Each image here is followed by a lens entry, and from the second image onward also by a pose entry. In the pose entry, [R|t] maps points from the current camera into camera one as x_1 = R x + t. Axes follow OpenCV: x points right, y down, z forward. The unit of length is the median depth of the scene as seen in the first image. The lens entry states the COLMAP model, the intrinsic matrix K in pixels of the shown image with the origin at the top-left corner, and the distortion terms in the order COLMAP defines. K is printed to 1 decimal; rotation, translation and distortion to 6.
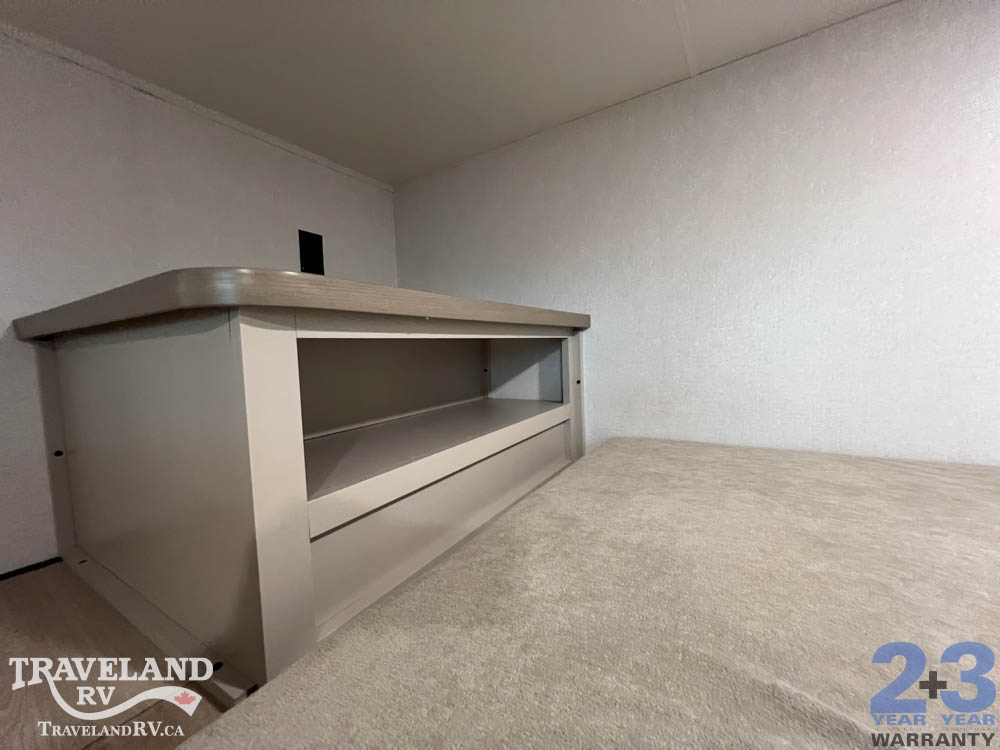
lens RADIAL K [[400.9, 0, 502.1], [0, 400.9, 373.2], [0, 0, 1]] dist [-0.001127, 0.000515]
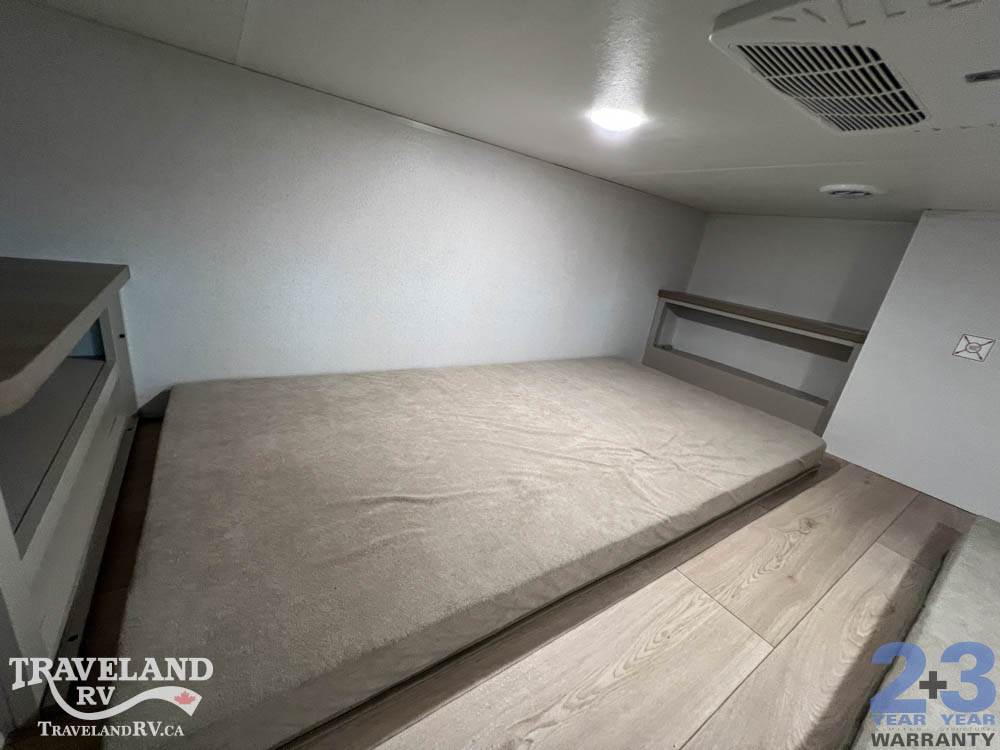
lens RADIAL K [[400.9, 0, 500.8], [0, 400.9, 373.6], [0, 0, 1]] dist [-0.001127, 0.000515]
pose [[0.394131, -0.195188, 0.898088, -0.632371], [-0.100595, 0.962154, 0.253259, -0.431492], [-0.913533, -0.190160, 0.359580, -0.362834]]
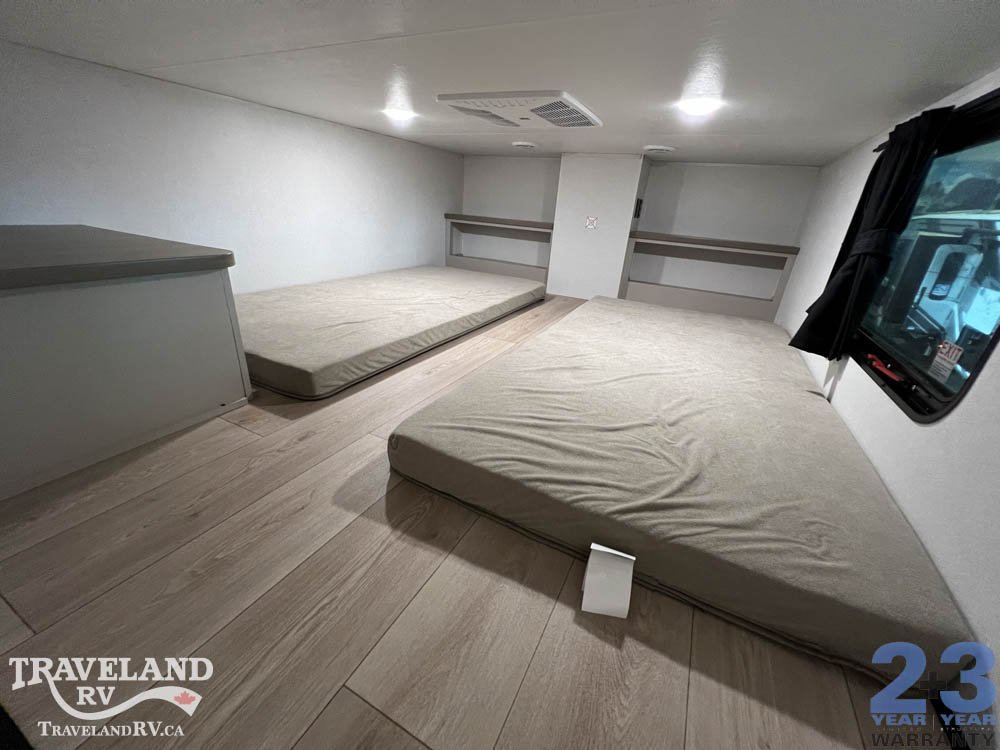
lens RADIAL K [[400.9, 0, 502.3], [0, 400.9, 374.7], [0, 0, 1]] dist [-0.001127, 0.000515]
pose [[-0.092133, -0.358395, 0.929013, -2.447837], [0.002859, 0.932882, 0.360171, -0.300149], [-0.995743, 0.035840, -0.084924, -0.459018]]
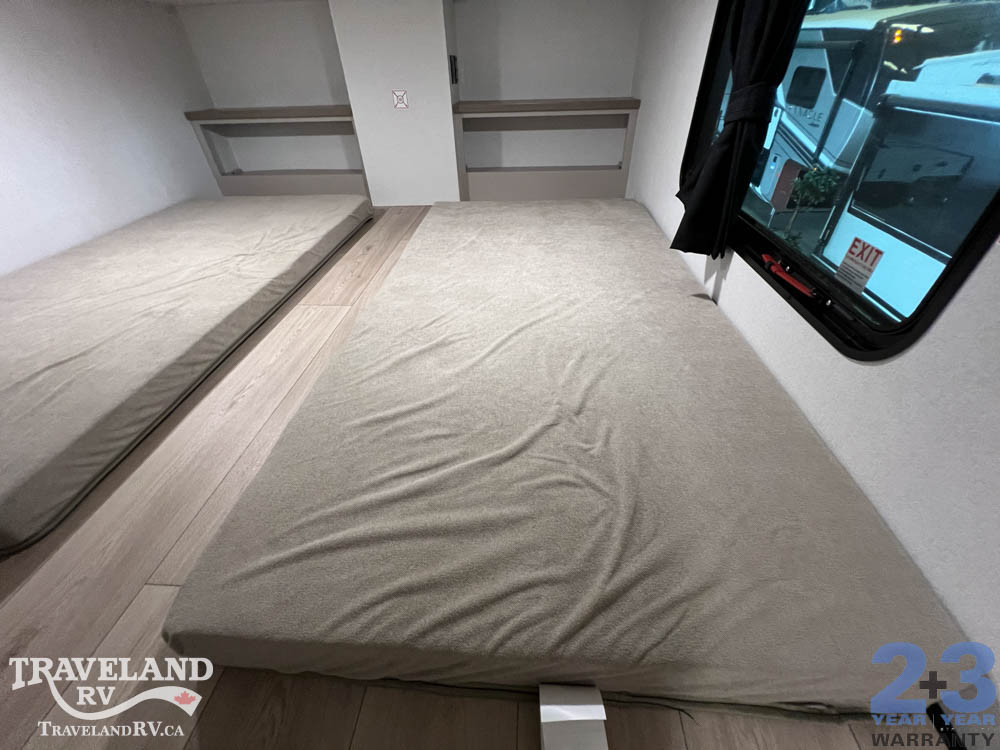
lens RADIAL K [[400.9, 0, 501.9], [0, 400.9, 373.3], [0, 0, 1]] dist [-0.001127, 0.000515]
pose [[-0.471971, -0.497870, 0.727577, -1.742659], [0.109997, 0.785575, 0.608911, -0.424635], [-0.874725, 0.367420, -0.316005, -0.738885]]
